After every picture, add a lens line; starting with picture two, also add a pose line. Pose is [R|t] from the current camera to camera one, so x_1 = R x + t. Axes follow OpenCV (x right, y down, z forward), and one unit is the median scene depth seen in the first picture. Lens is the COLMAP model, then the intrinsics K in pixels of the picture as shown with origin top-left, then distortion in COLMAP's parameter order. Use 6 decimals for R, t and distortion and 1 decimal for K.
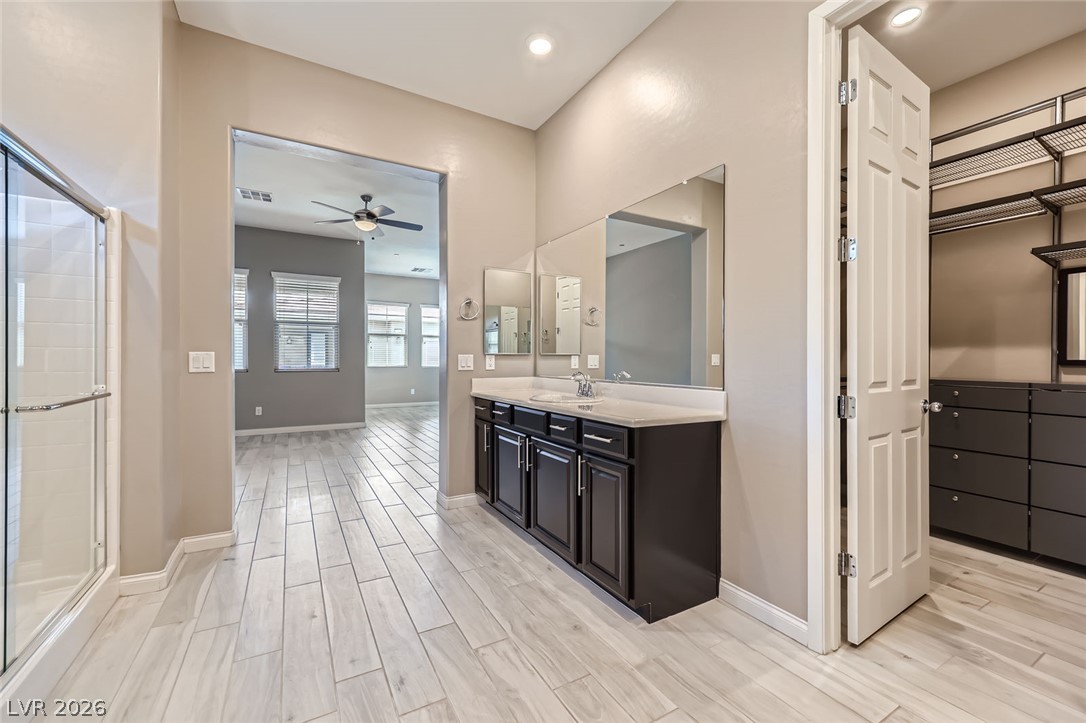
lens RADIAL K [[440.1, 0, 545.0], [0, 440.1, 364.9], [0, 0, 1]] dist [0.000561, 0.000263]
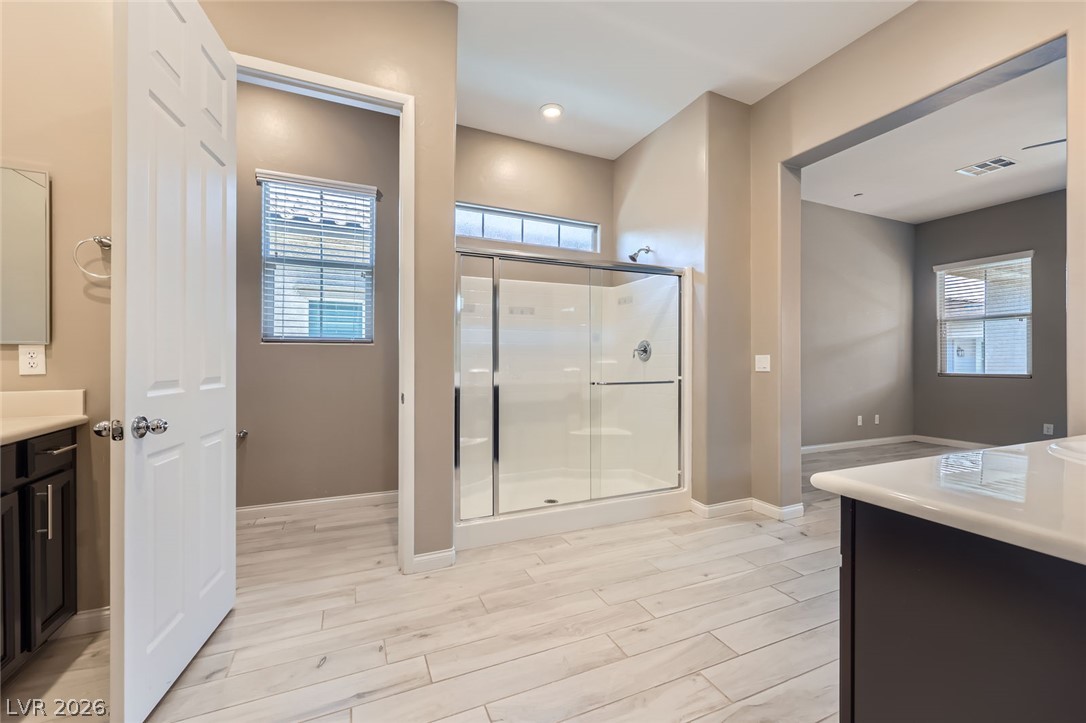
lens RADIAL K [[440.1, 0, 544.4], [0, 440.1, 362.9], [0, 0, 1]] dist [0.000561, 0.000263]
pose [[-0.100214, 0.002985, -0.994961, 0.745825], [-0.017272, 0.999840, 0.004739, -0.002051], [0.994816, 0.017659, -0.100147, 0.715354]]
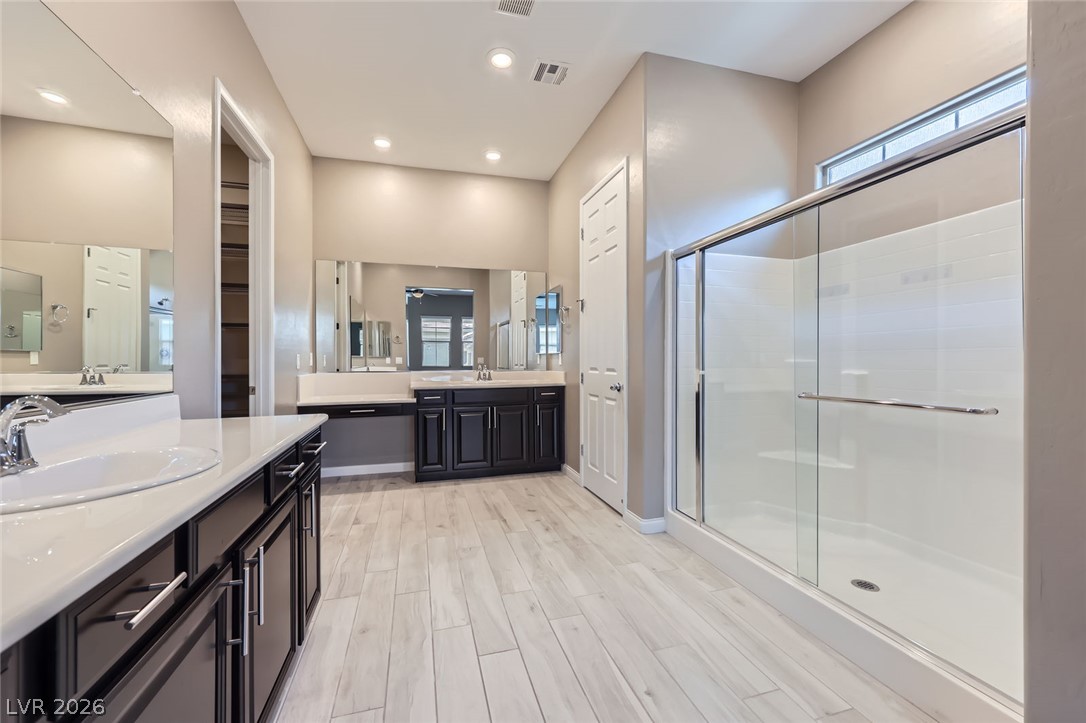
lens RADIAL K [[440.1, 0, 539.2], [0, 440.1, 358.1], [0, 0, 1]] dist [0.000561, 0.000263]
pose [[-0.968859, 0.000696, 0.247612, -0.562650], [0.004233, 0.999896, 0.013751, -0.022892], [-0.247576, 0.014371, -0.968762, 1.887374]]
